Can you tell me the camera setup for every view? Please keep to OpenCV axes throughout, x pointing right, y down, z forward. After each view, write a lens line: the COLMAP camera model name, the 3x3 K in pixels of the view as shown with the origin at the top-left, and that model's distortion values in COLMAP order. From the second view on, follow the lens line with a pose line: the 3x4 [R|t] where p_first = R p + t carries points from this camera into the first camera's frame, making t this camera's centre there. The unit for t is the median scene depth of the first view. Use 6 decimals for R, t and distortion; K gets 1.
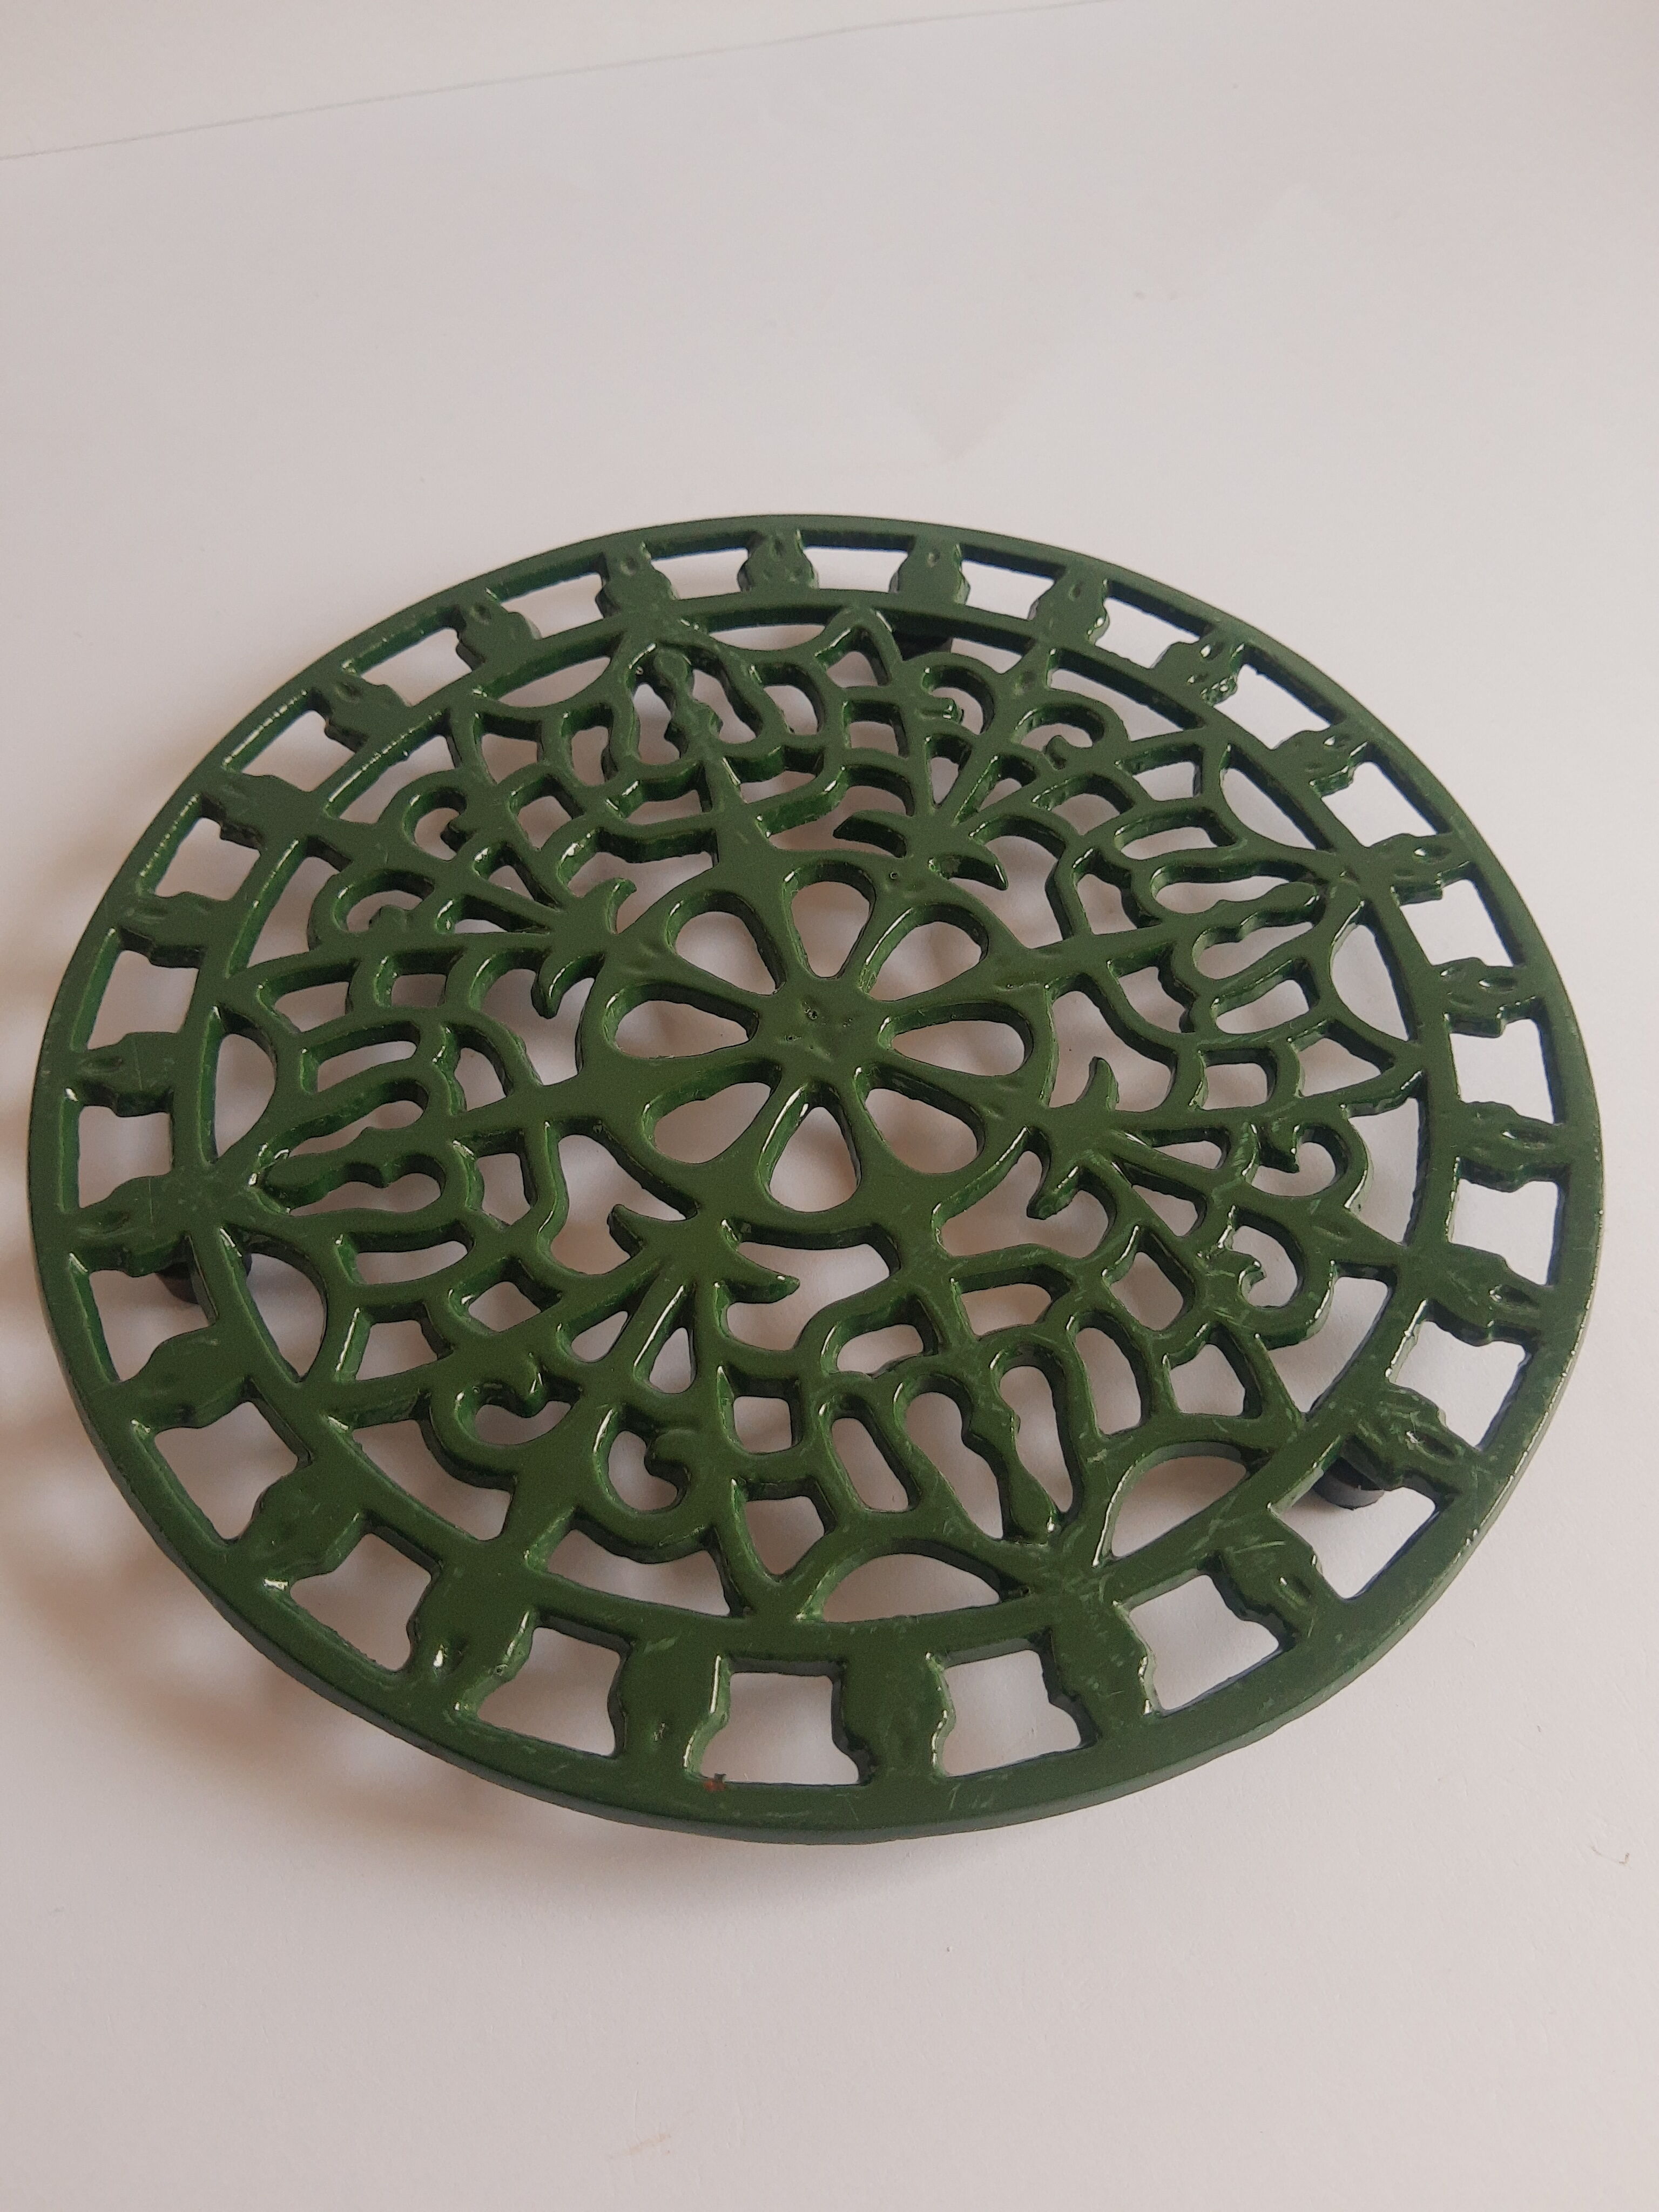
lens RADIAL K [[1693.2, 0, 823.9], [0, 1693.2, 1160.7], [0, 0, 1]] dist [-0.032653, -0.006028]
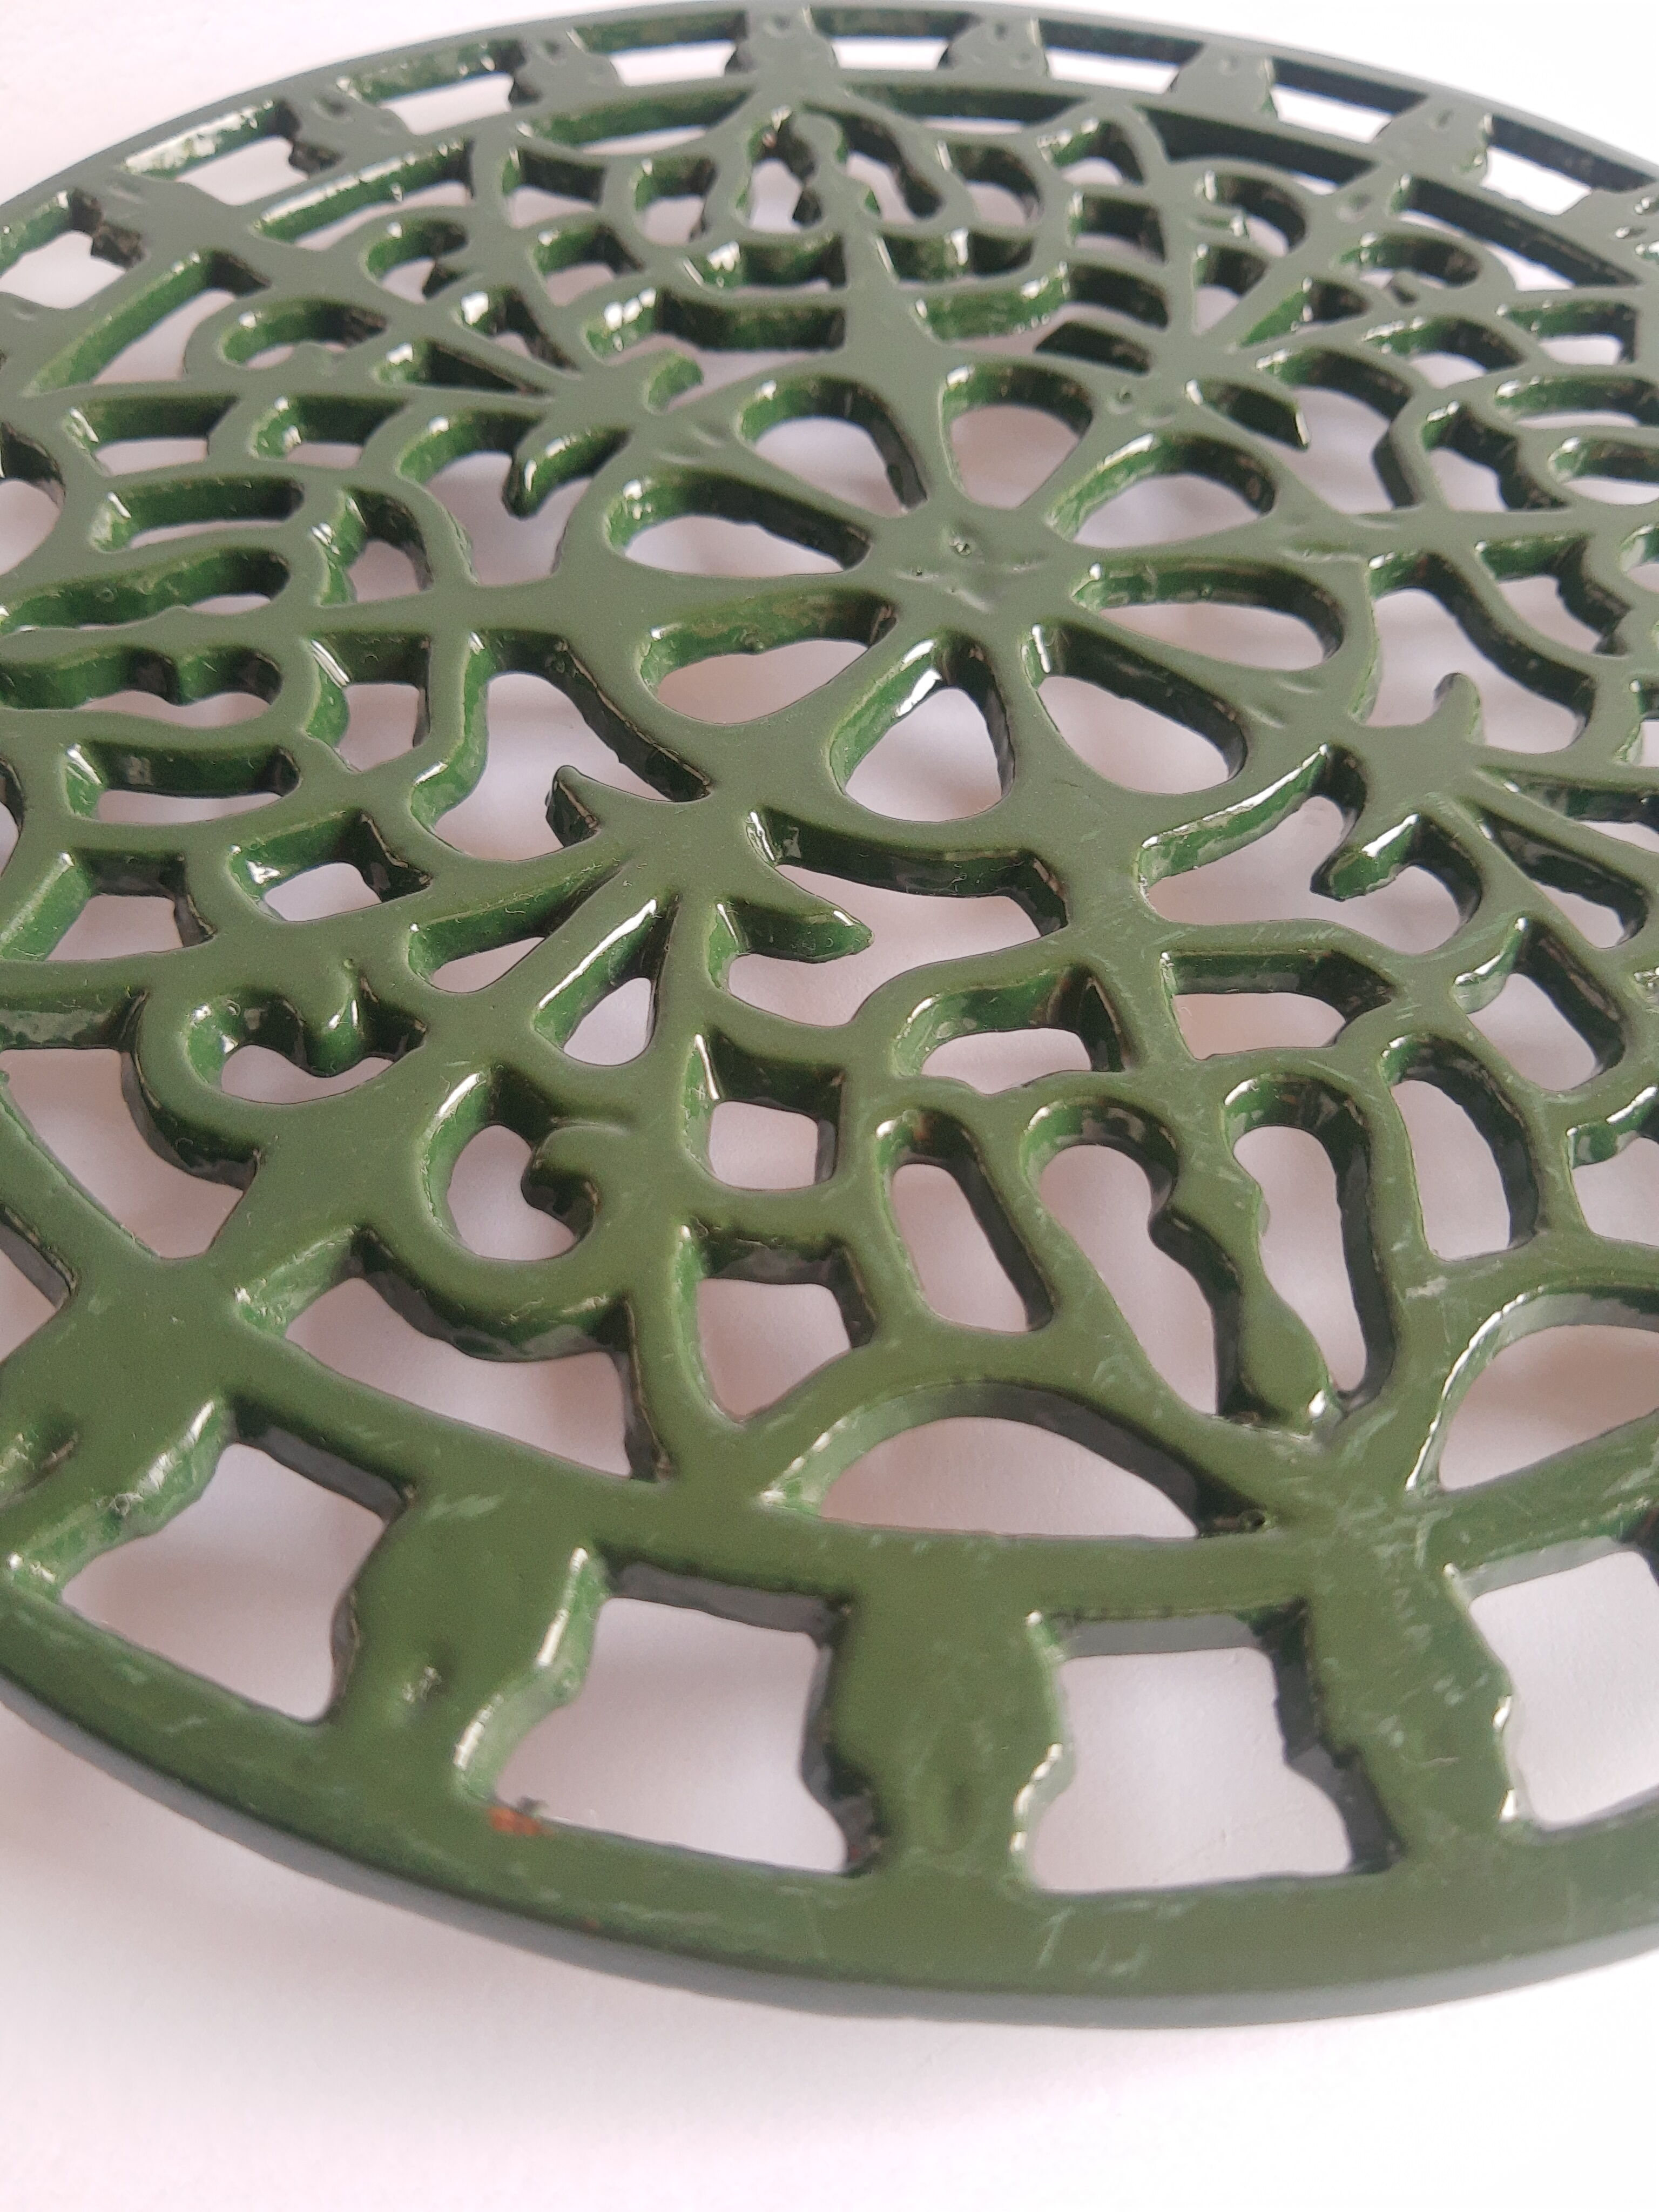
lens RADIAL K [[1802.2, 0, 827.2], [0, 1802.2, 1149.5], [0, 0, 1]] dist [-0.063942, -0.006466]
pose [[0.988004, 0.134034, -0.076699, 0.024577], [-0.140208, 0.986743, -0.081726, 0.194299], [0.064728, 0.091499, 0.993699, 0.455022]]
